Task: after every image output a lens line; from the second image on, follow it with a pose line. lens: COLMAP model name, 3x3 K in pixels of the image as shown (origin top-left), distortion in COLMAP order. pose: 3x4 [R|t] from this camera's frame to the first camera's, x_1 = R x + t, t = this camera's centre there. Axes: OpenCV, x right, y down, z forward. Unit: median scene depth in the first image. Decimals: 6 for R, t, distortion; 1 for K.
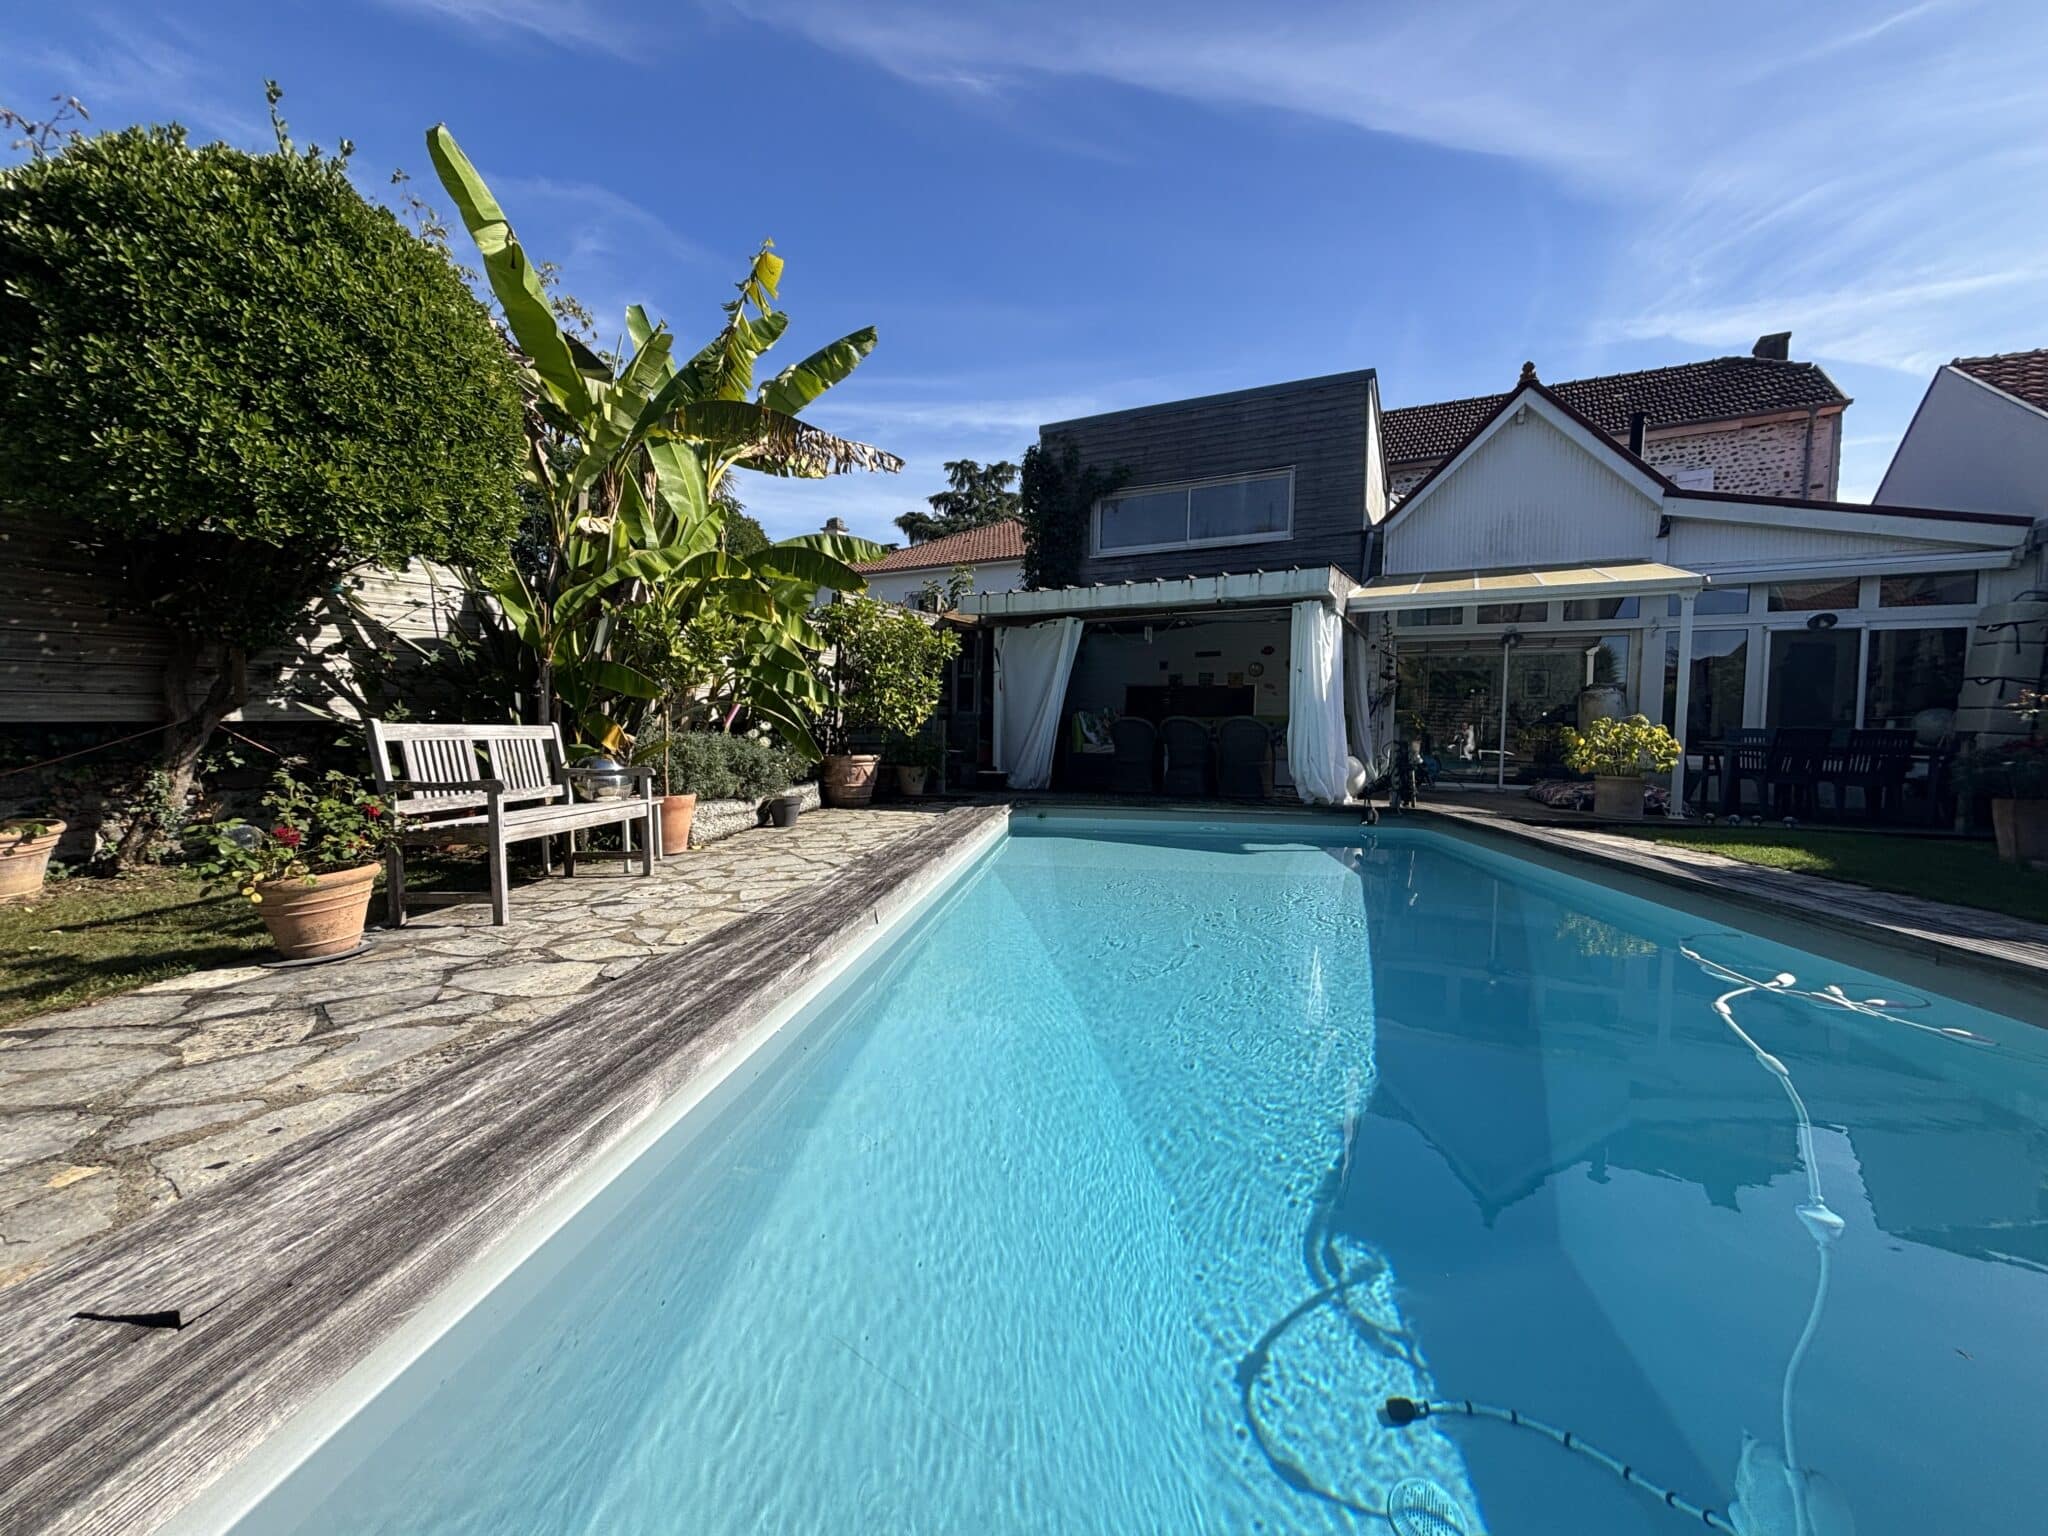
lens RADIAL K [[822.4, 0, 1031.1], [0, 822.4, 767.5], [0, 0, 1]] dist [0.006848, -0.000005]
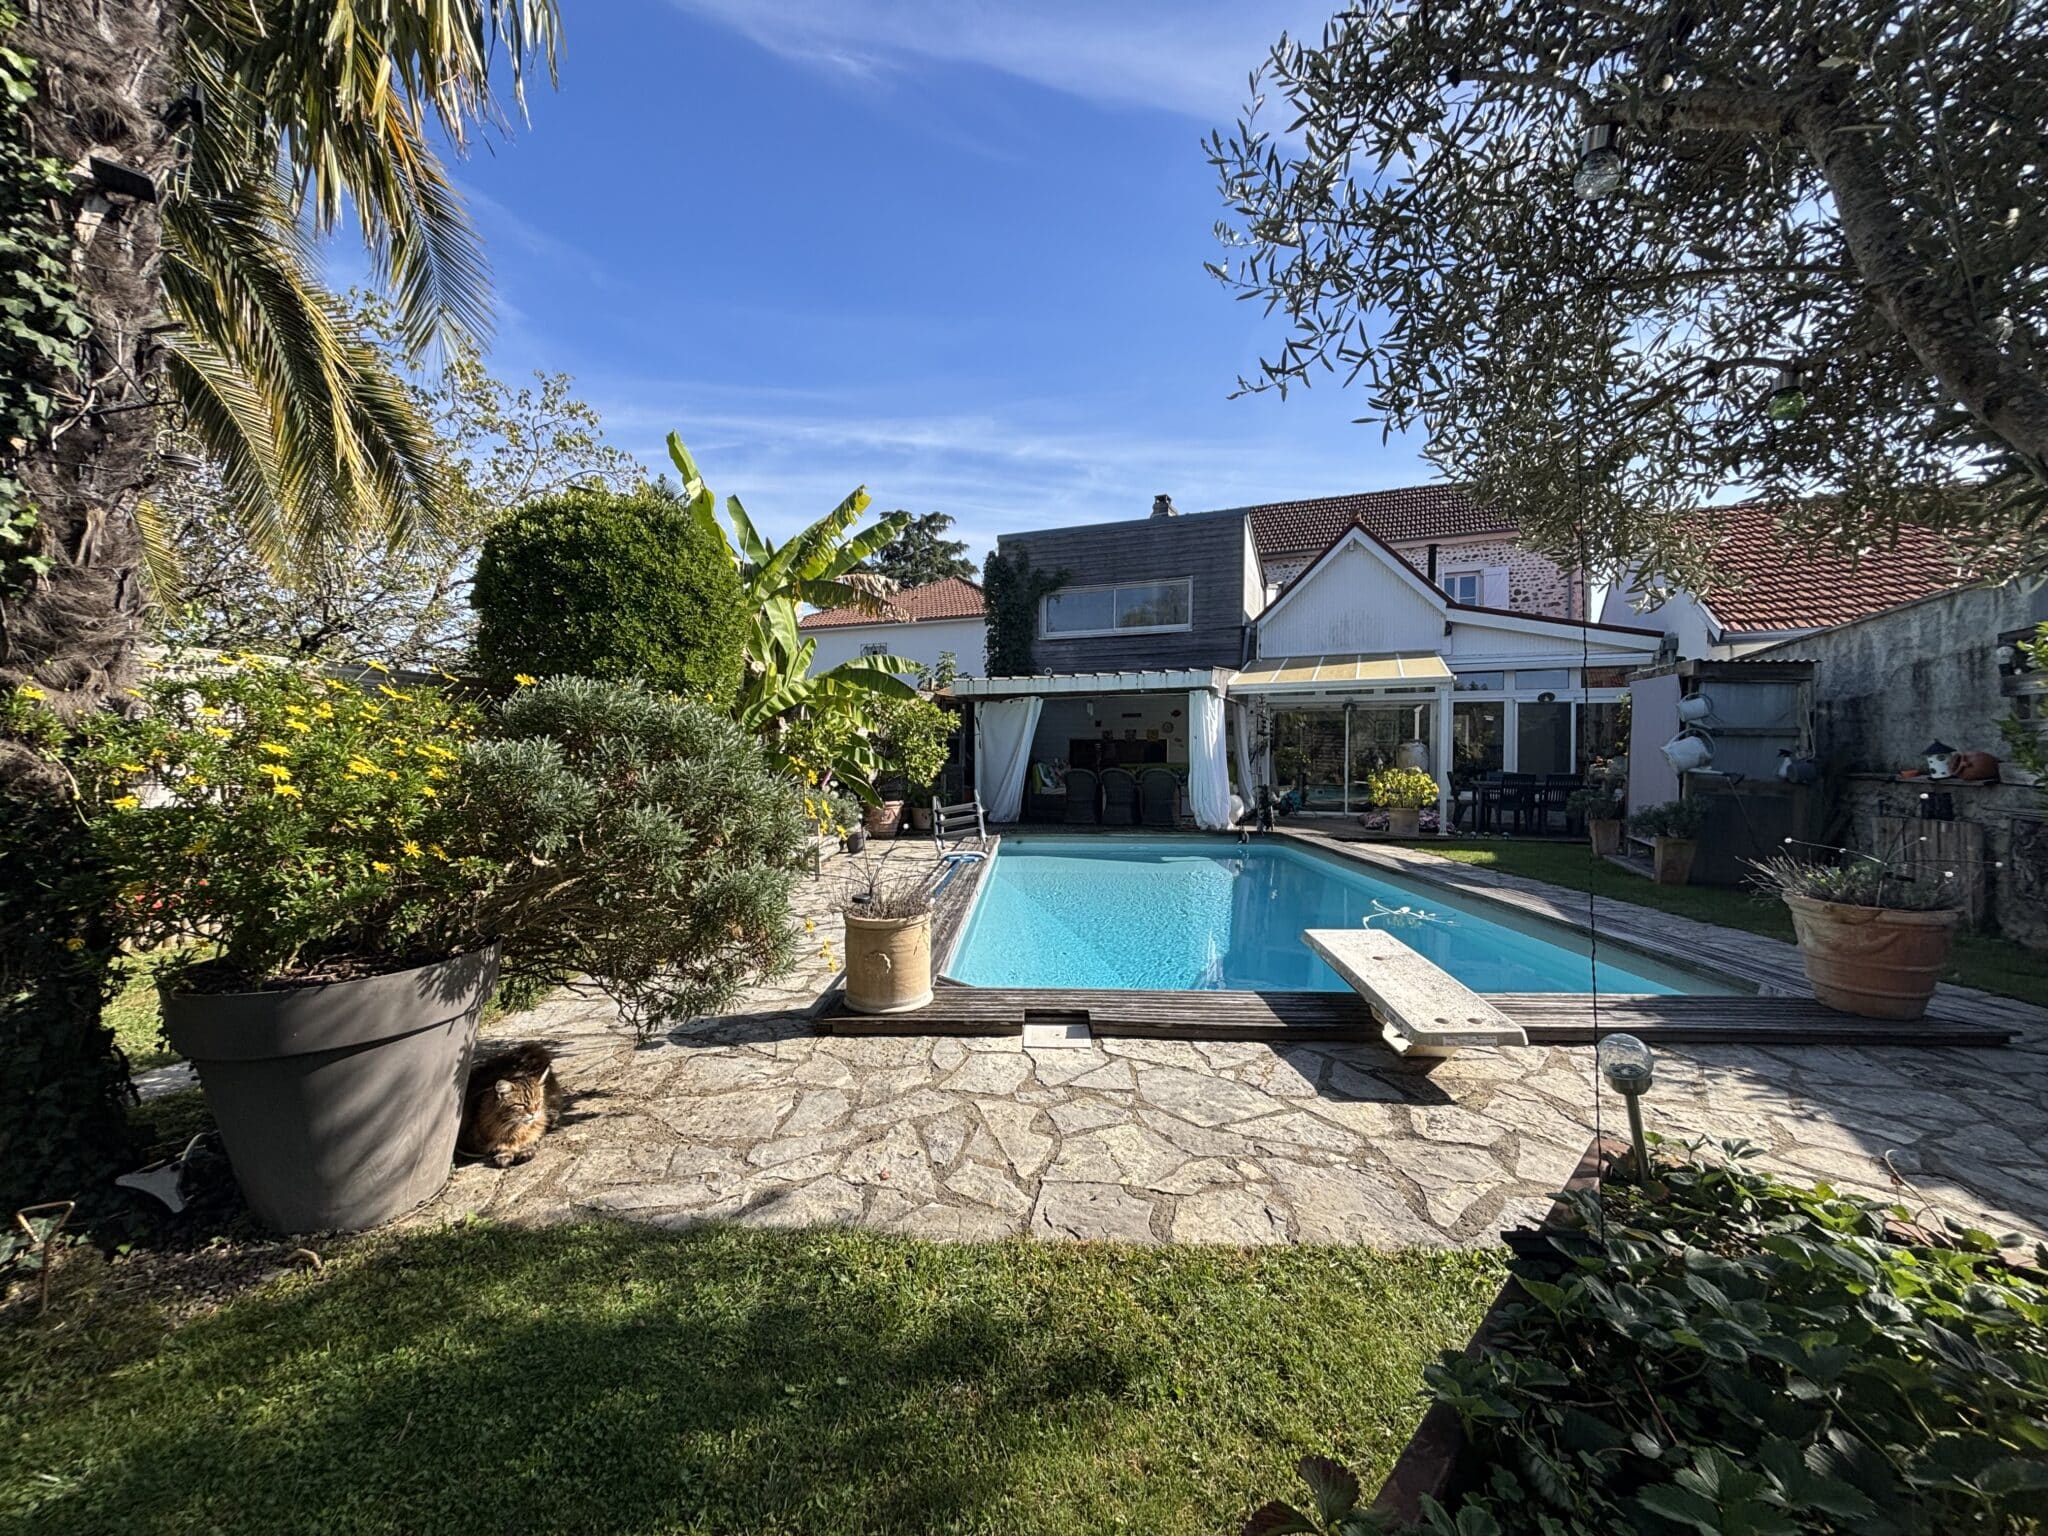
lens RADIAL K [[822.4, 0, 1023.7], [0, 822.4, 762.2], [0, 0, 1]] dist [0.006848, -0.000005]
pose [[0.996373, -0.012888, 0.084110, -0.088227], [0.016180, 0.999125, -0.038576, -0.021135], [-0.083540, 0.039797, 0.995709, -0.374486]]
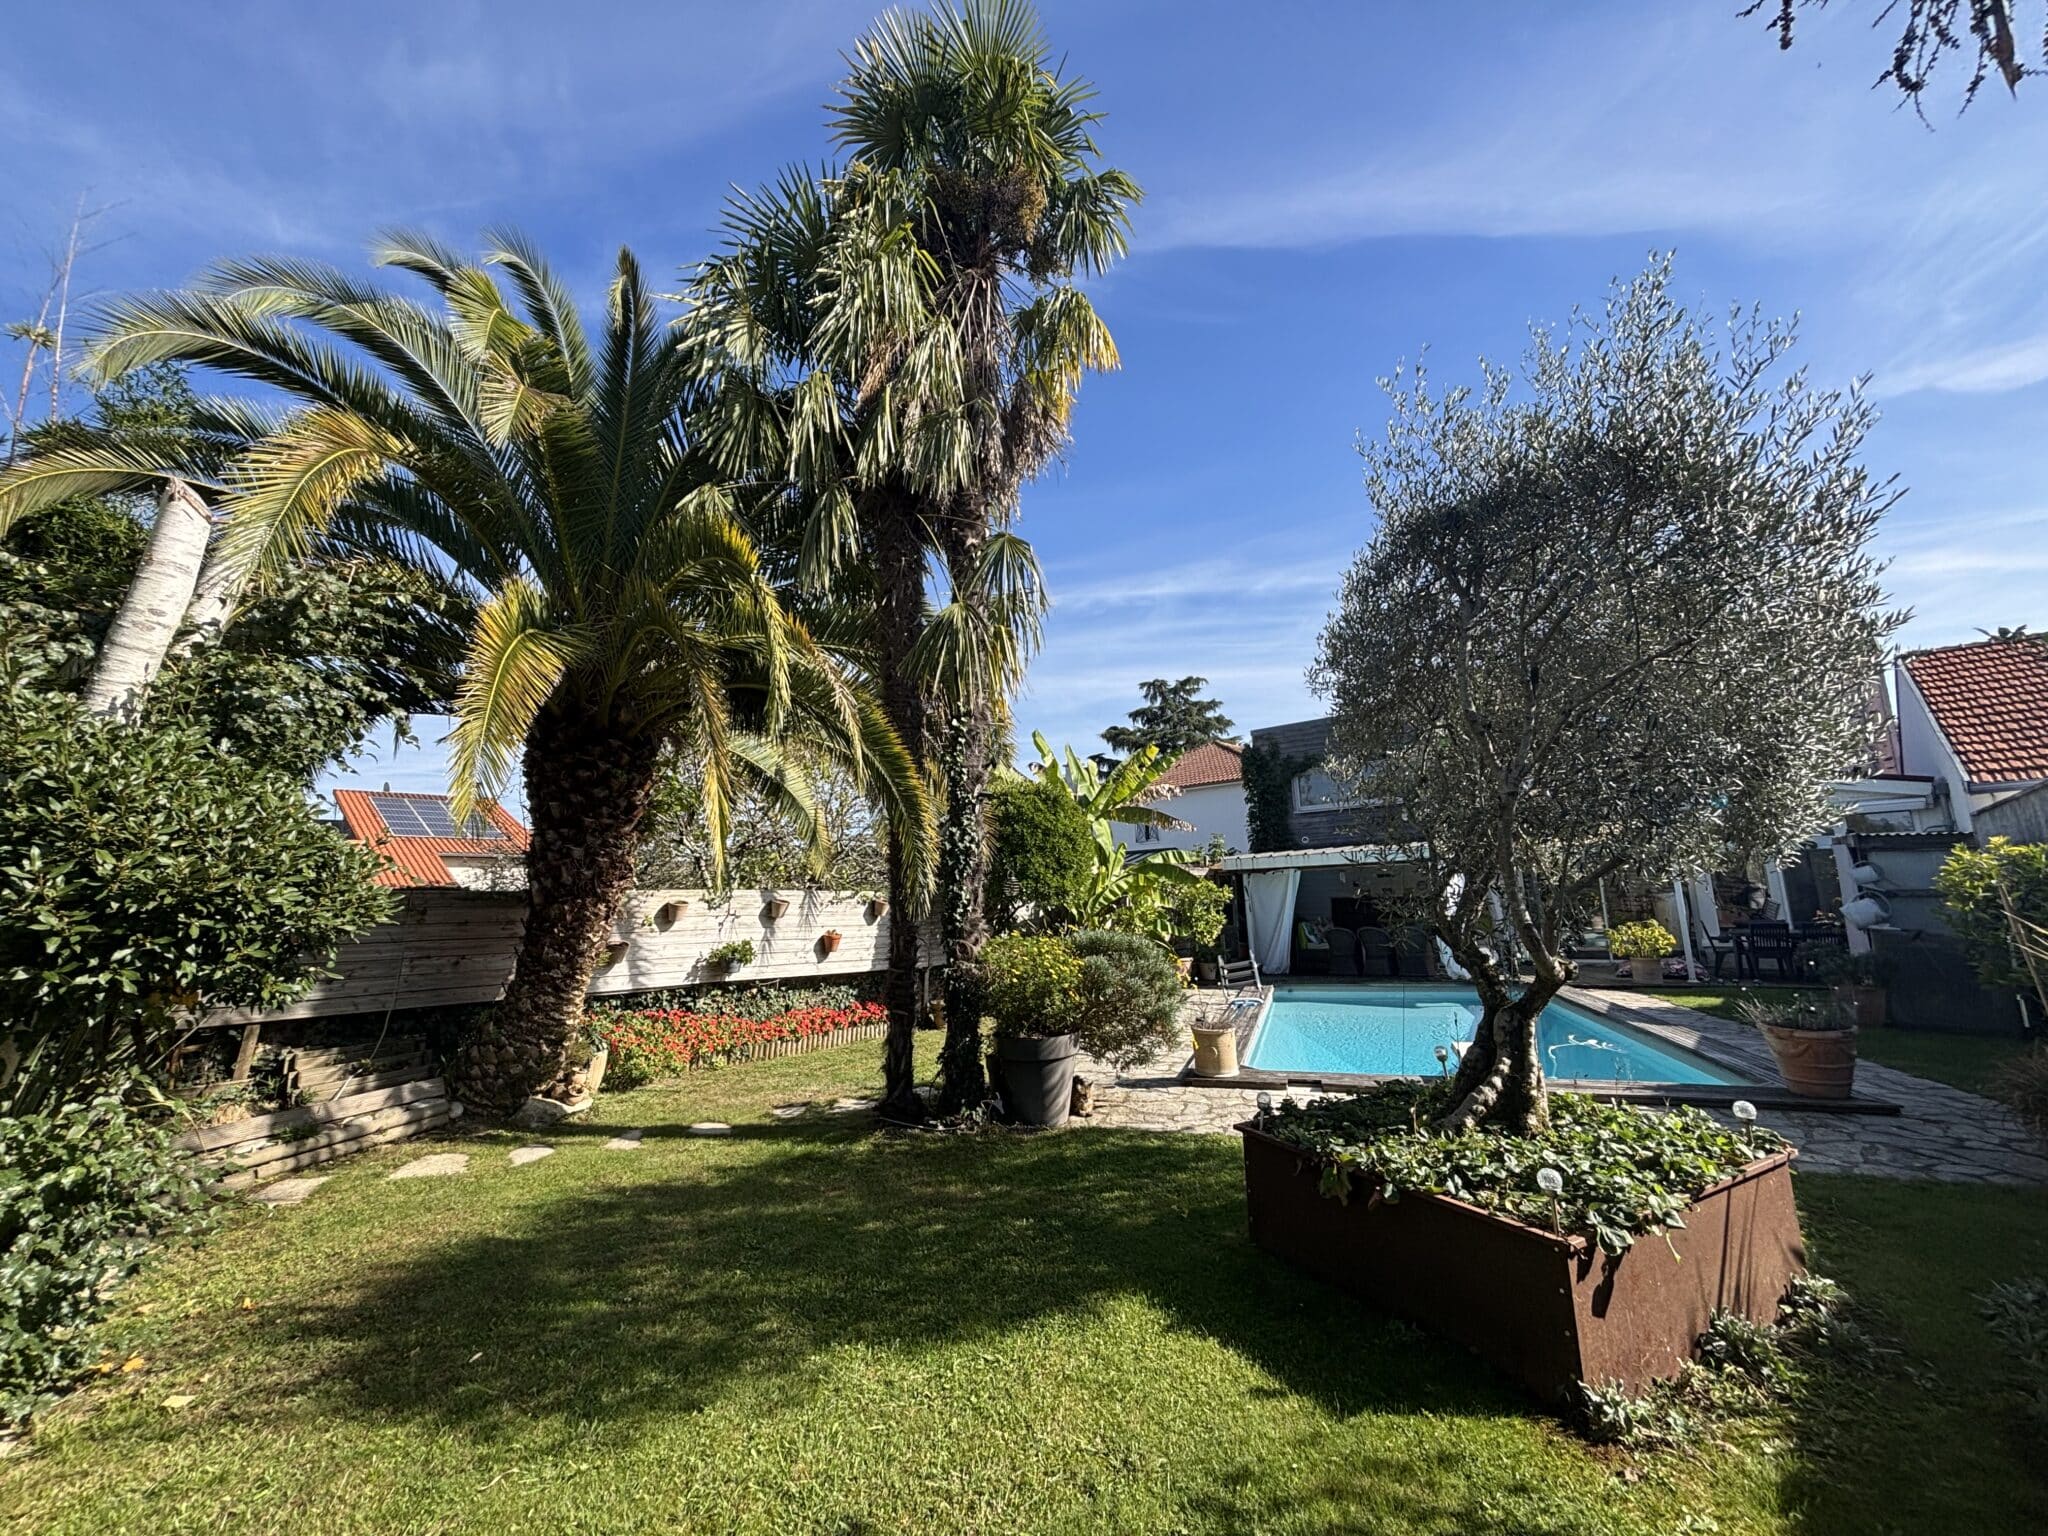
lens RADIAL K [[822.4, 0, 1027.1], [0, 822.4, 758.1], [0, 0, 1]] dist [0.006848, -0.000005]
pose [[0.972797, -0.086230, -0.215011, -0.101675], [0.036991, 0.974052, -0.223280, -0.047148], [0.228685, 0.209253, 0.950745, -0.815279]]
